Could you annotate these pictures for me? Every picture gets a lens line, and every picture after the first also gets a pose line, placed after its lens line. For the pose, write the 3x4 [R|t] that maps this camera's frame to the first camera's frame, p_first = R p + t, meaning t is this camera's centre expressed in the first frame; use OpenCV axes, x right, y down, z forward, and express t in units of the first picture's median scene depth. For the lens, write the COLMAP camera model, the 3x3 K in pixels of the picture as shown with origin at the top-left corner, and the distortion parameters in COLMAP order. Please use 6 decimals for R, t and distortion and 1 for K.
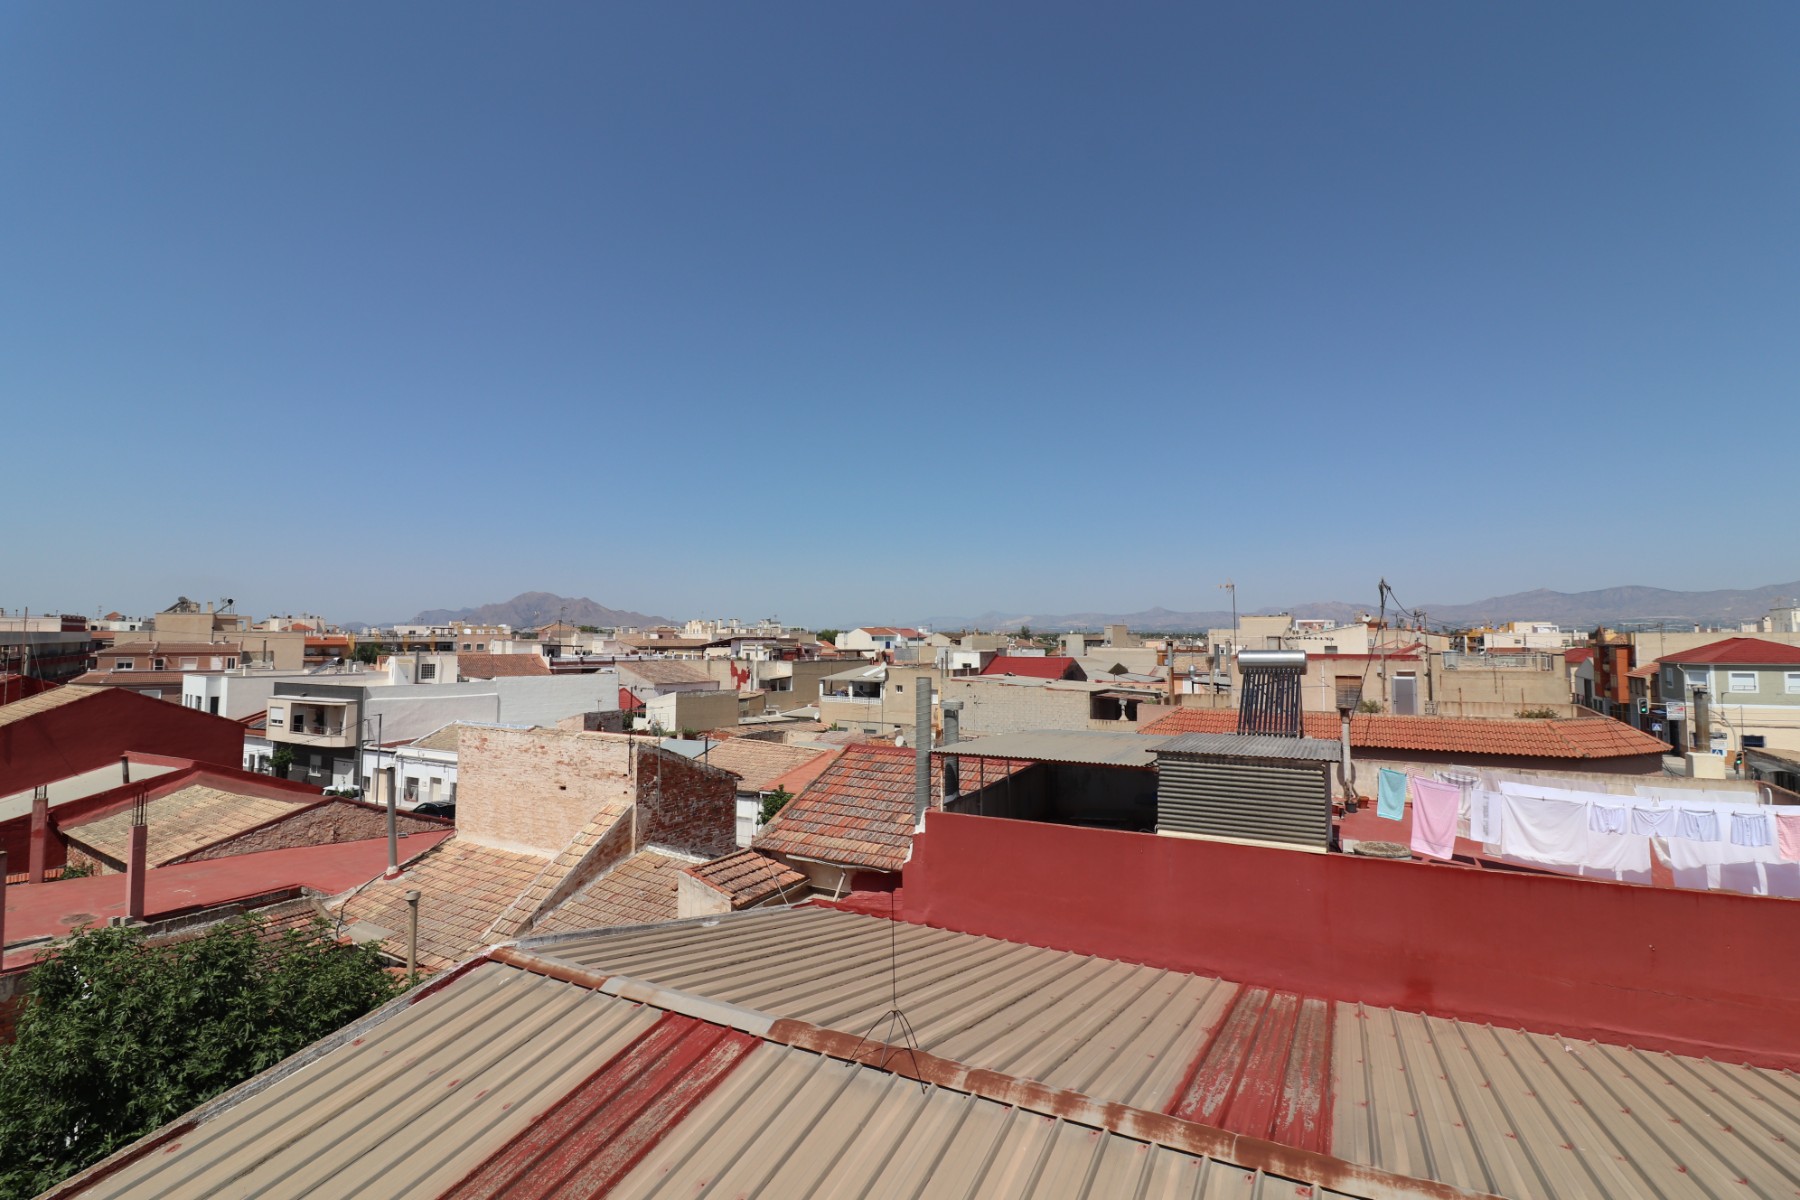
lens RADIAL K [[825.2, 0, 904.0], [0, 825.2, 607.7], [0, 0, 1]] dist [-0.012426, -0.007939]
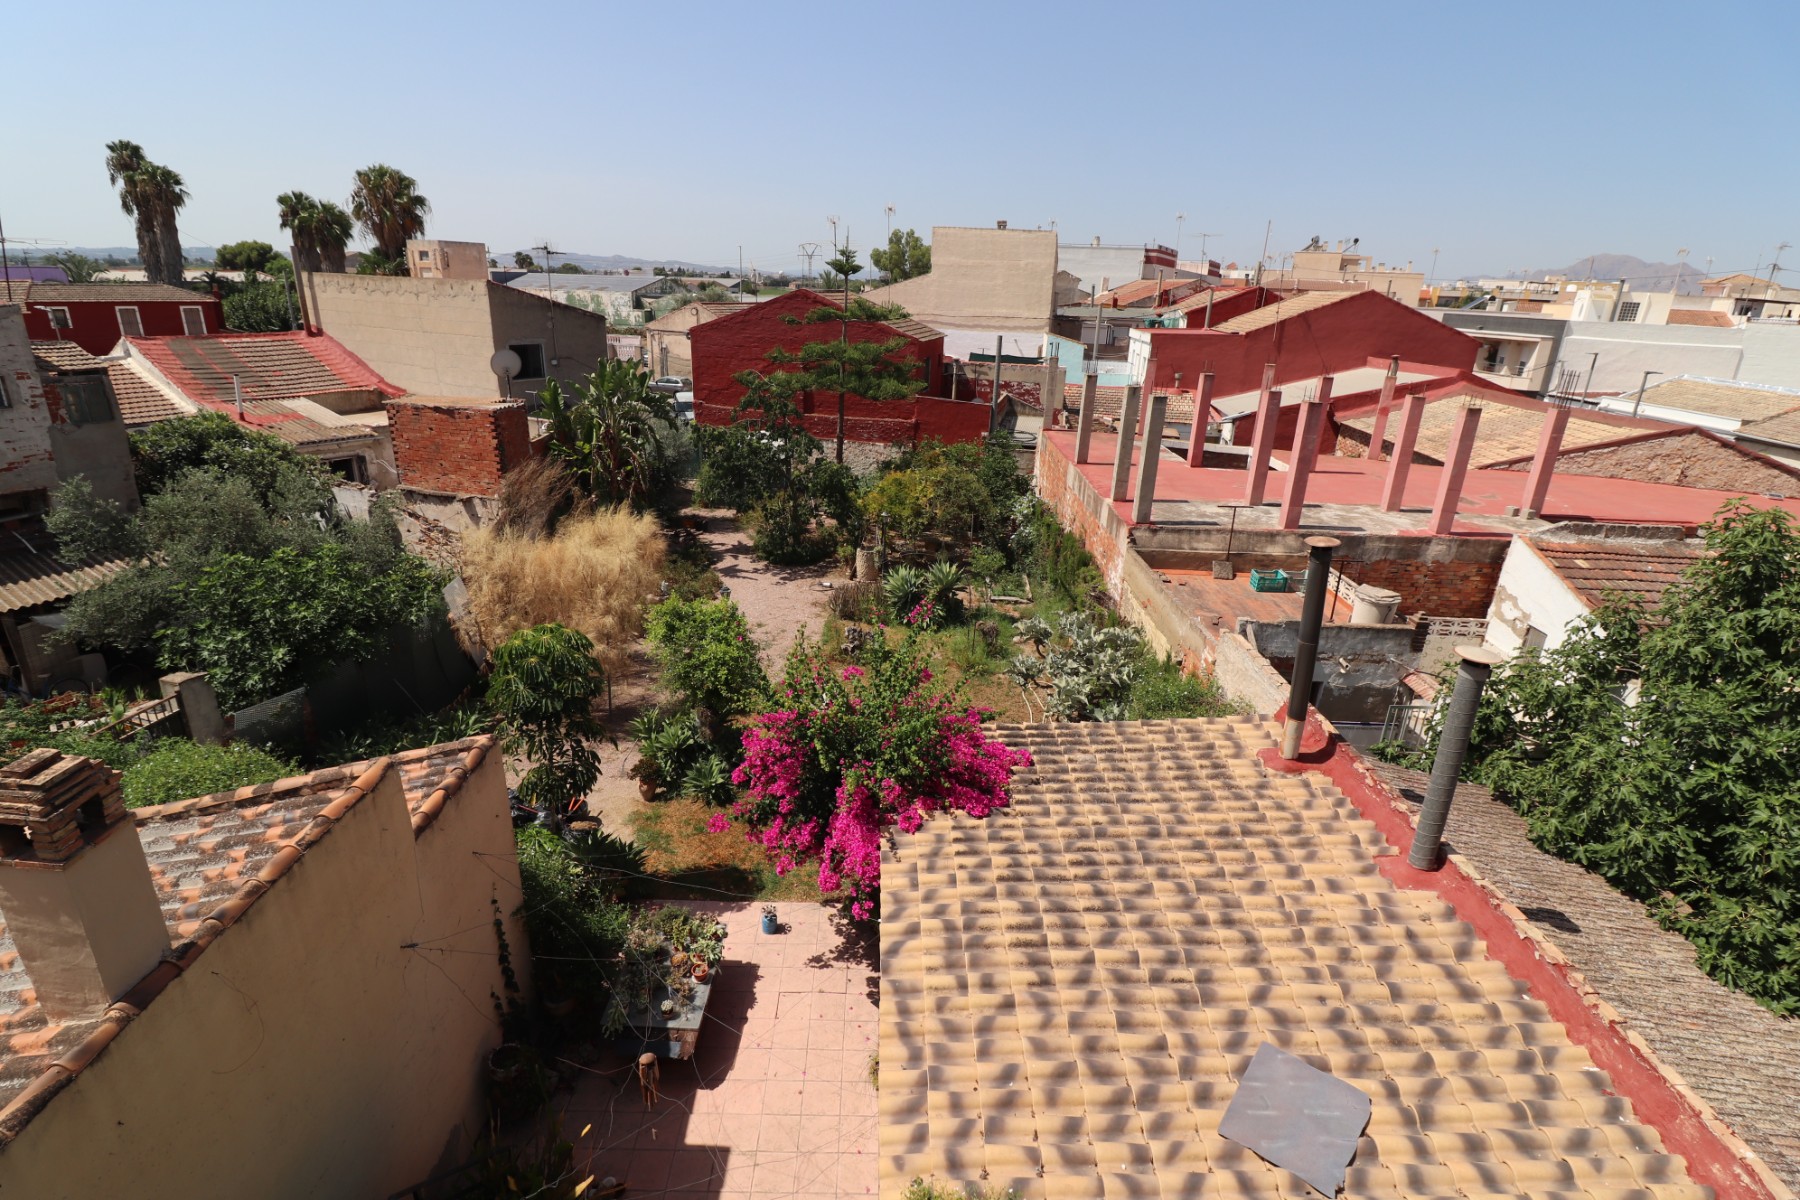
lens RADIAL K [[825.2, 0, 894.8], [0, 825.2, 593.6], [0, 0, 1]] dist [-0.012426, -0.007939]
pose [[0.464853, 0.318434, -0.826142, -0.208715], [-0.000558, 0.933191, 0.359381, 0.059765], [0.885388, -0.166598, 0.433974, -0.006186]]
